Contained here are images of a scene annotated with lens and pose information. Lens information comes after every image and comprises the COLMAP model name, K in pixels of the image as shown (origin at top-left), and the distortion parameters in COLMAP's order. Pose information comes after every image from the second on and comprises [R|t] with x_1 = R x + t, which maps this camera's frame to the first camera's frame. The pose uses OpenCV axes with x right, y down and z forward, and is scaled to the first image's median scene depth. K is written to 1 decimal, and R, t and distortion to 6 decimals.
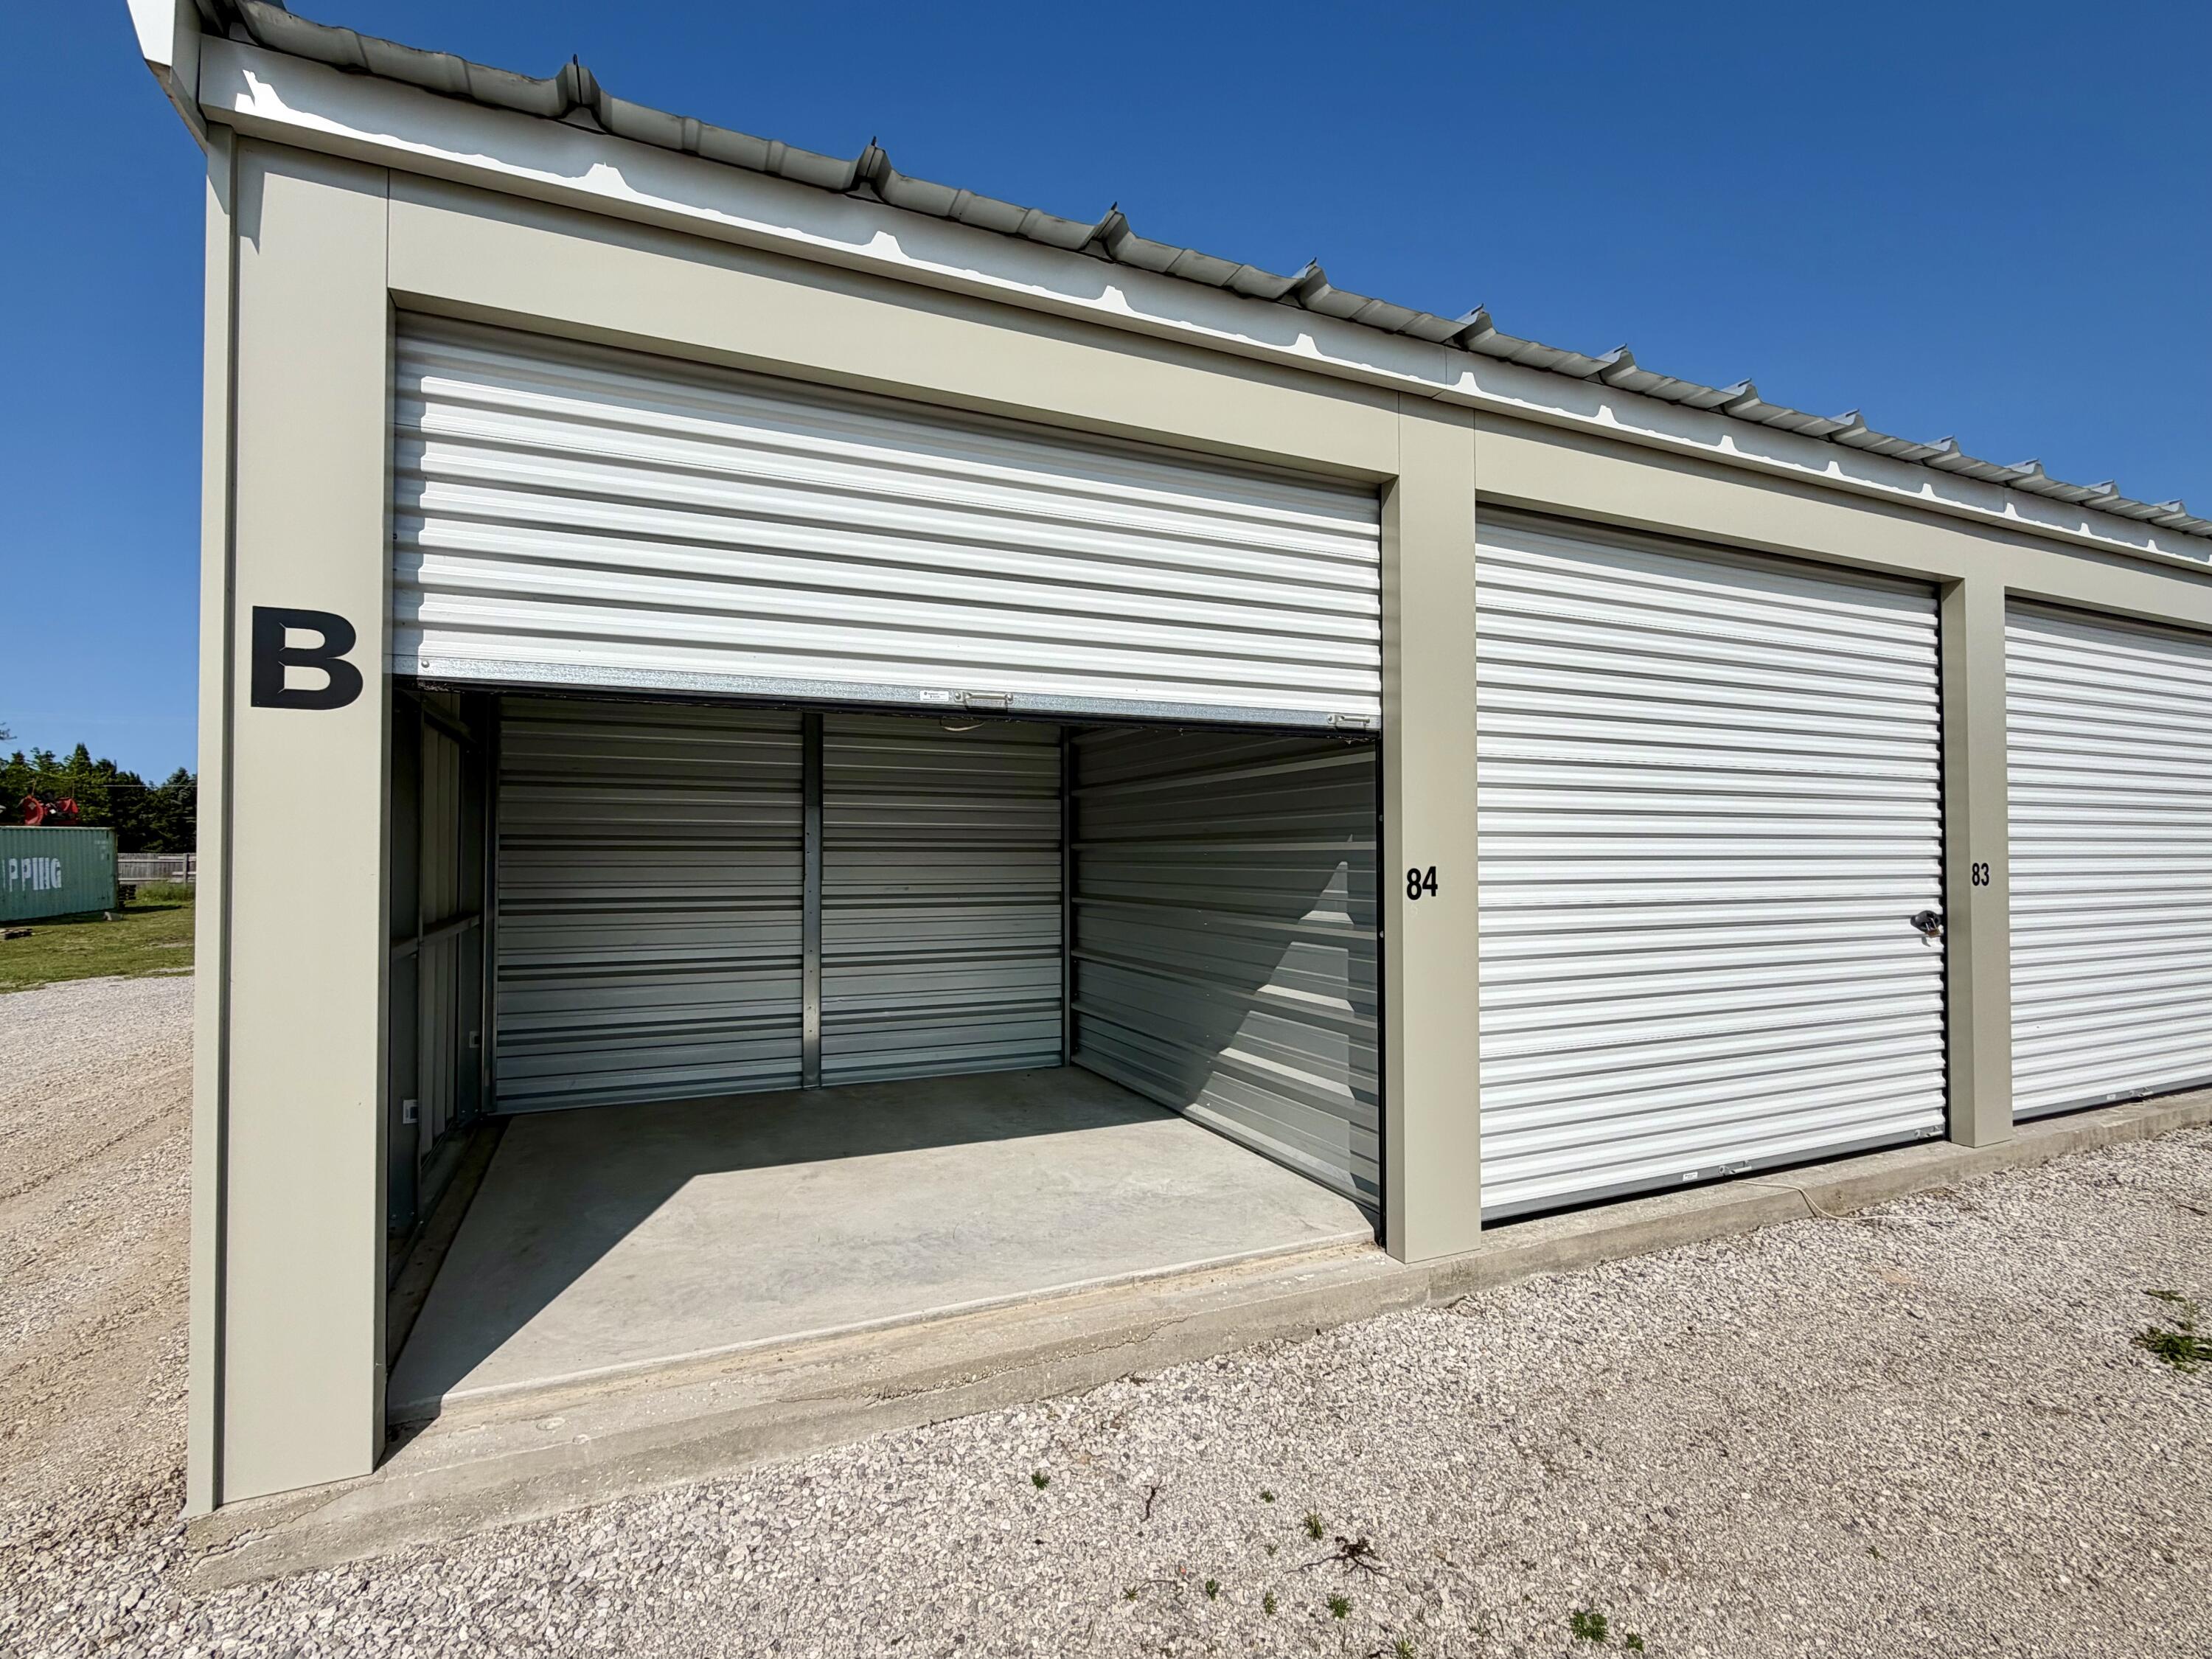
lens RADIAL K [[1068.6, 0, 1116.5], [0, 1068.6, 828.1], [0, 0, 1]] dist [0.002621, -0.000208]
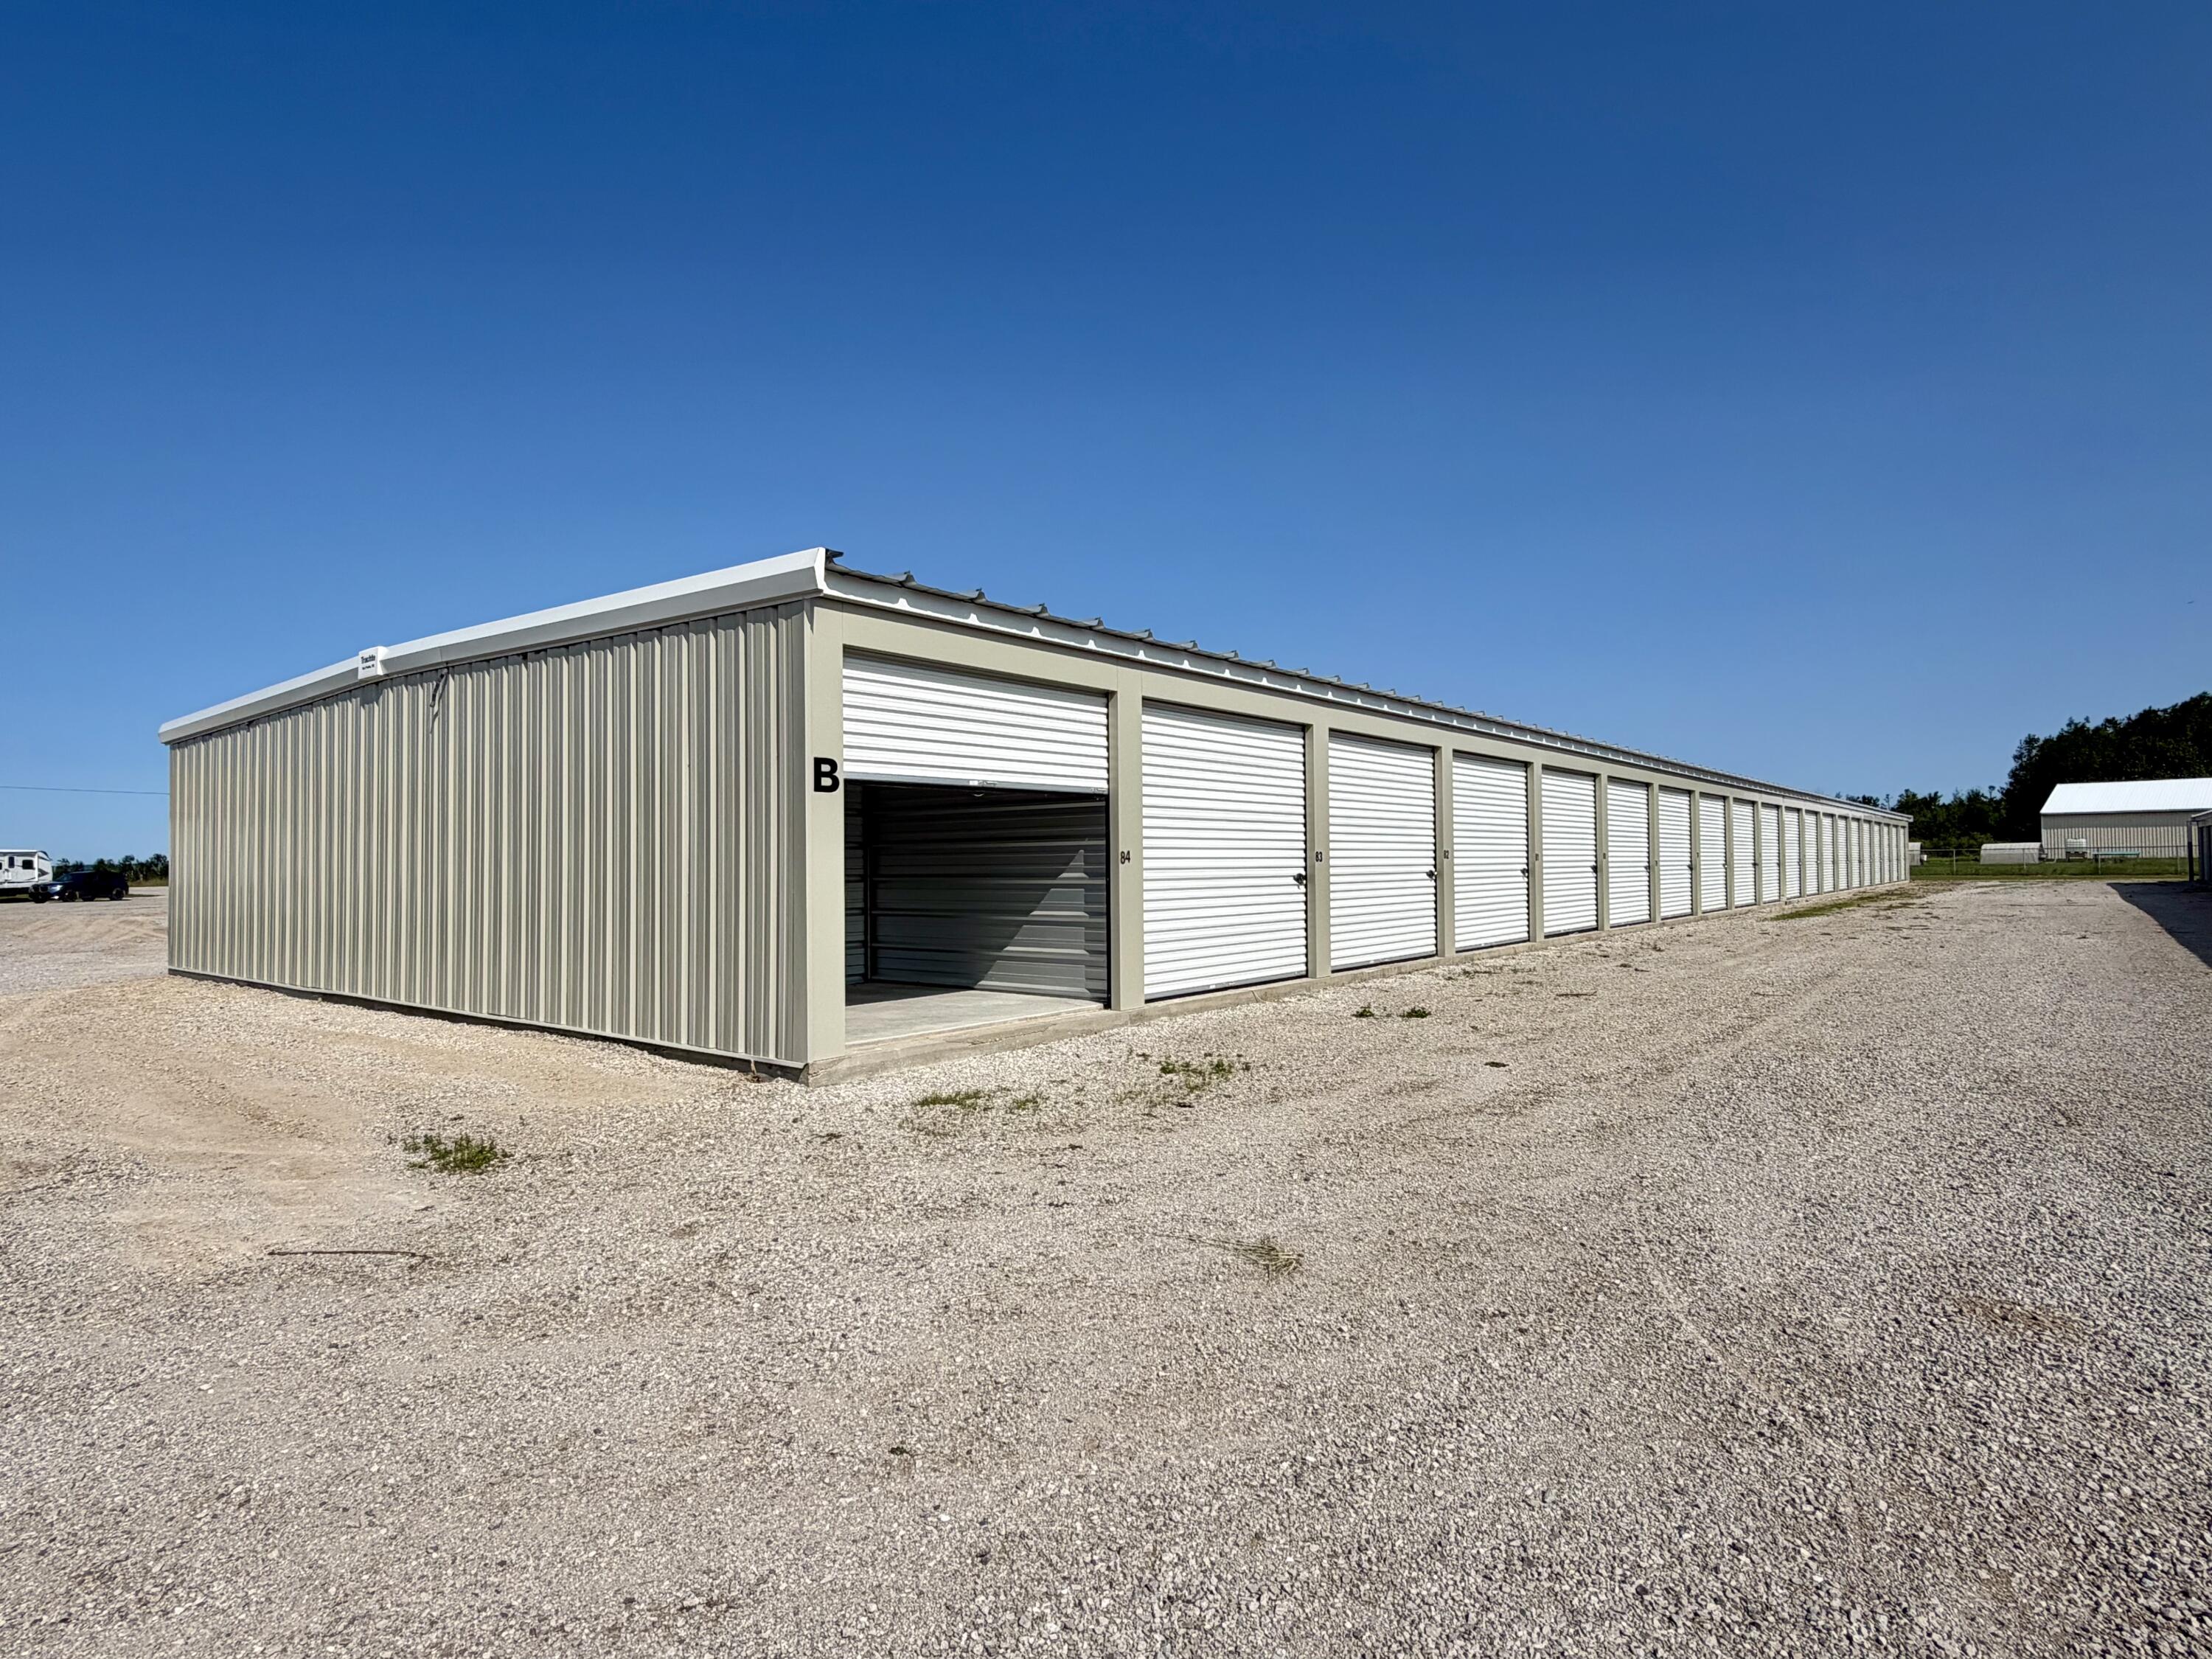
lens RADIAL K [[1228.6, 0, 1101.3], [0, 1228.6, 829.3], [0, 0, 1]] dist [0.001307, 0.000362]
pose [[0.894394, 0.005312, 0.447248, -0.996031], [-0.002328, 0.999971, -0.007221, 0.007236], [-0.447273, 0.005417, 0.894381, -1.454764]]
